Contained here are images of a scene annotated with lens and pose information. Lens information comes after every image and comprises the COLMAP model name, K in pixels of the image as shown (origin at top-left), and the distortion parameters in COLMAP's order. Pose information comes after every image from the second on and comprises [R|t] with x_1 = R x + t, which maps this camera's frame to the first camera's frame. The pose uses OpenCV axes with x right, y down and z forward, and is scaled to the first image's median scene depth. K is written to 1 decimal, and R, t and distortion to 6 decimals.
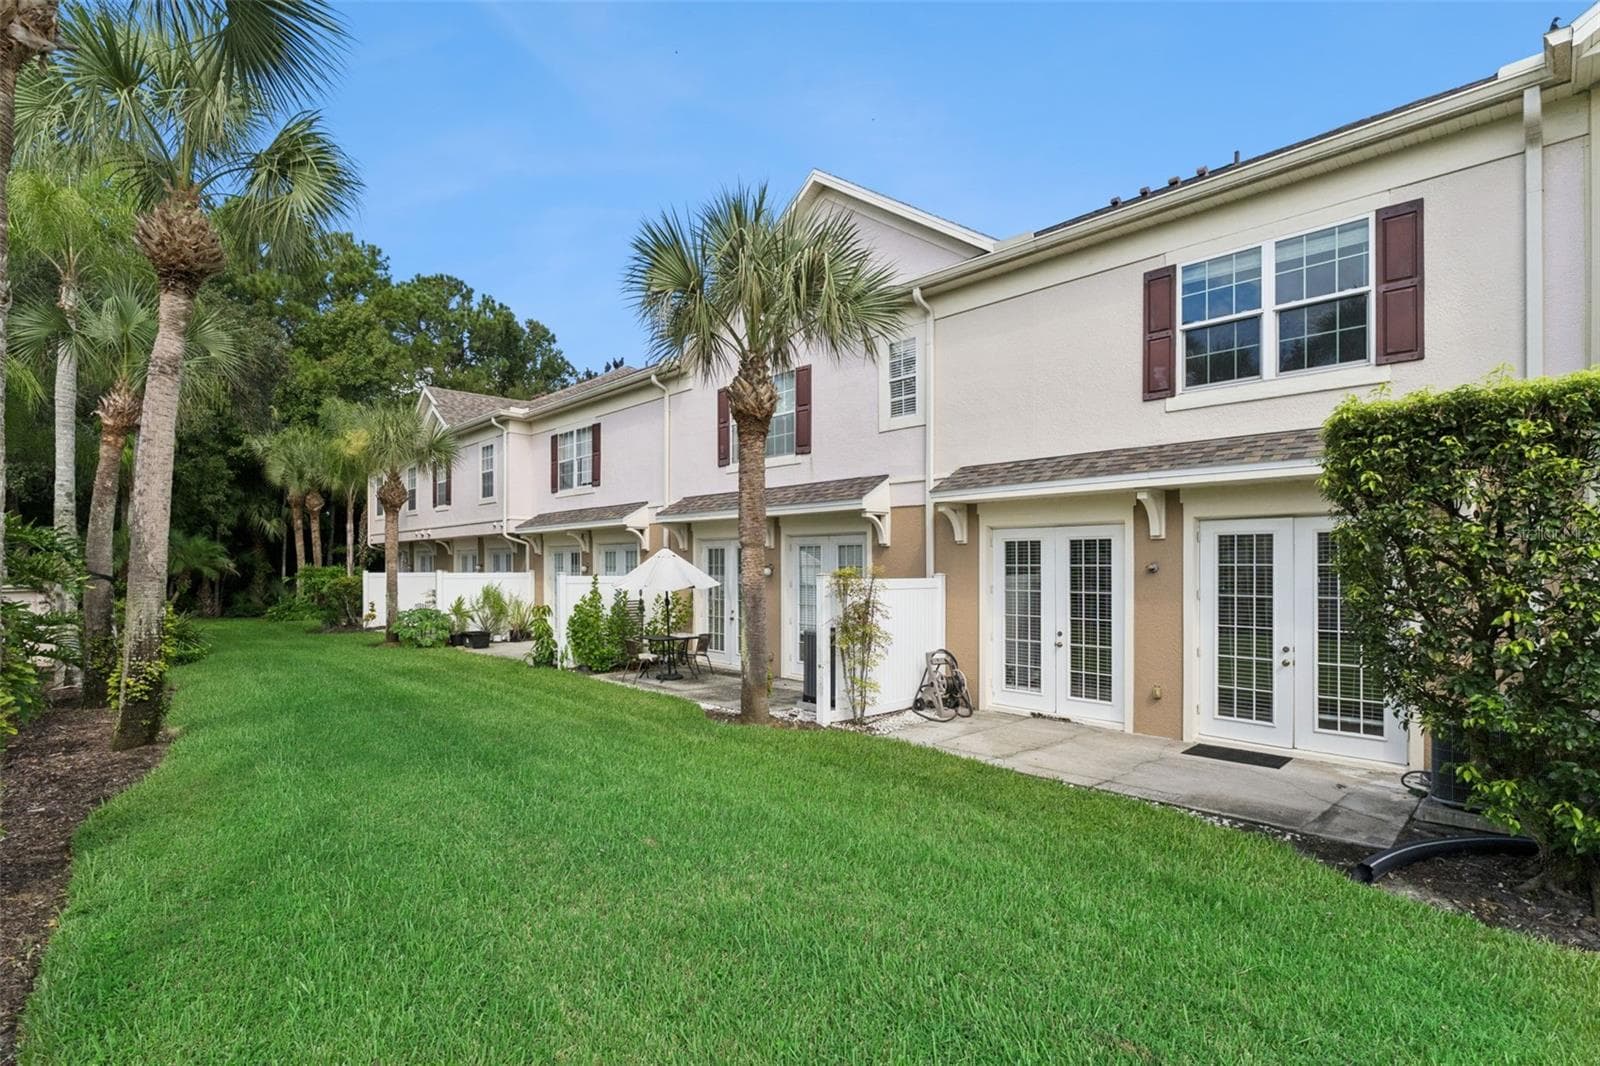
lens RADIAL K [[743.4, 0, 799.2], [0, 743.4, 569.4], [0, 0, 1]] dist [-0.001066, -0.000348]
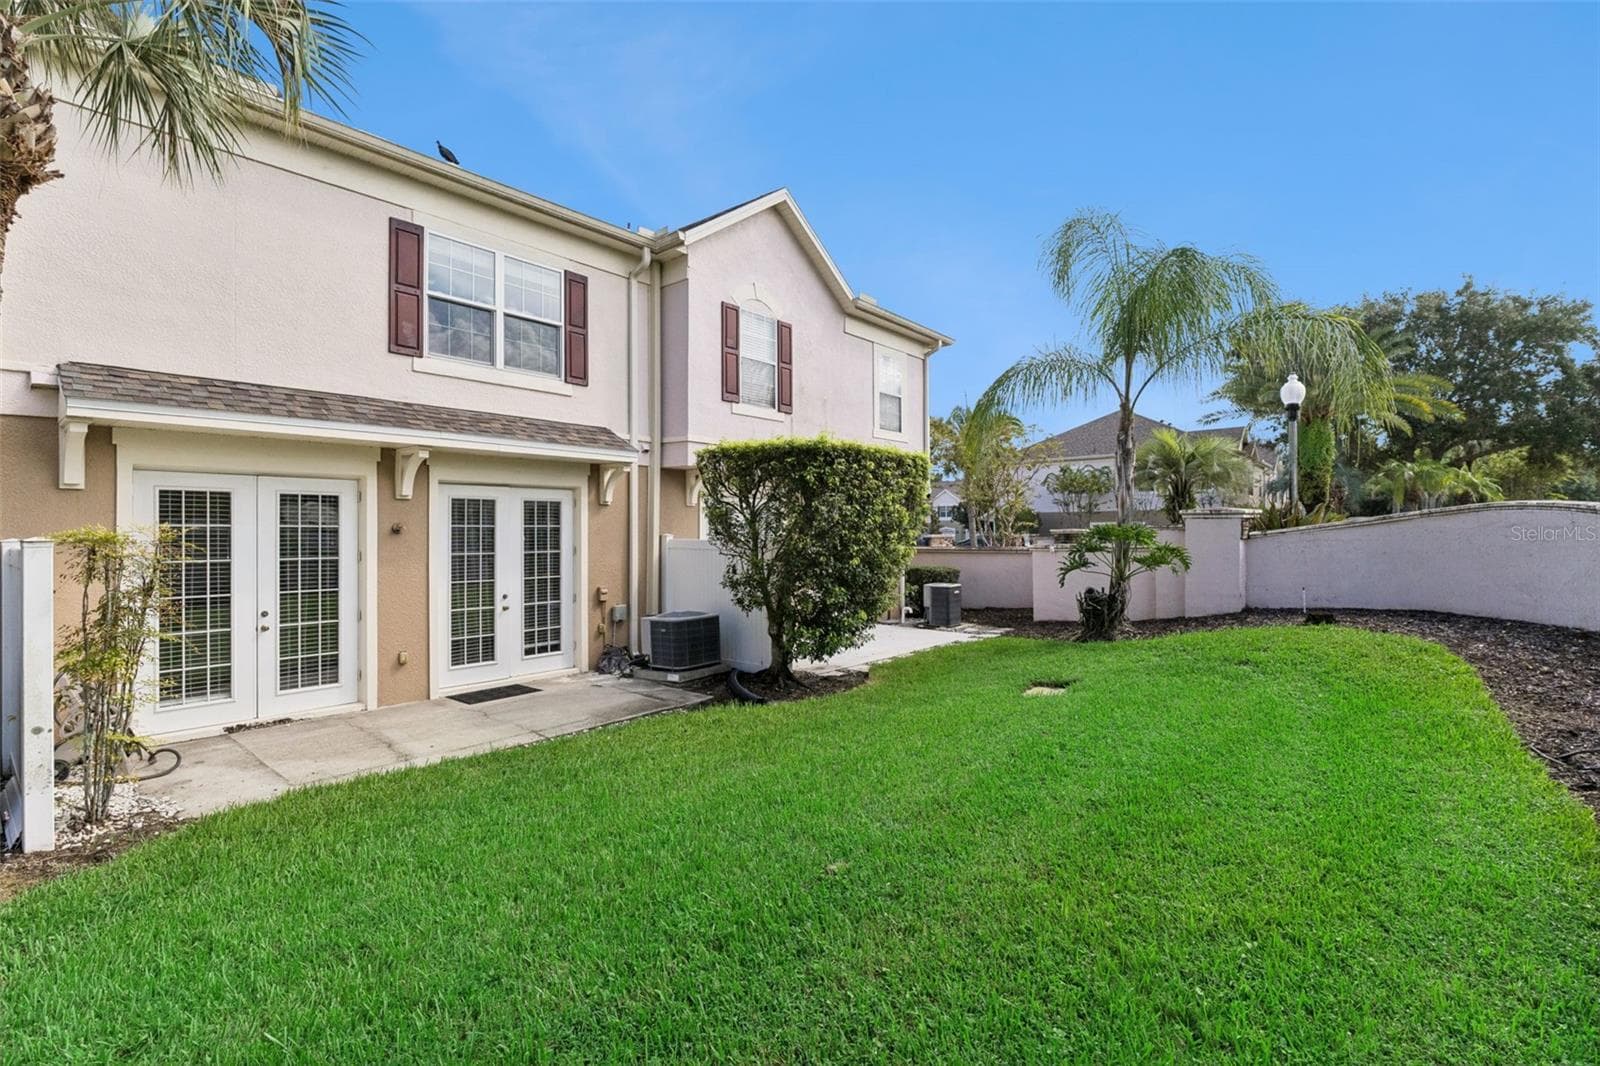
lens RADIAL K [[733.7, 0, 800.0], [0, 733.7, 533.0], [0, 0, 1]] dist [-0.000574, -0.000091]
pose [[-0.094760, -0.005336, 0.995486, -0.558236], [0.003573, 0.999977, 0.005700, -0.000555], [-0.995494, 0.004097, -0.094739, 0.621263]]
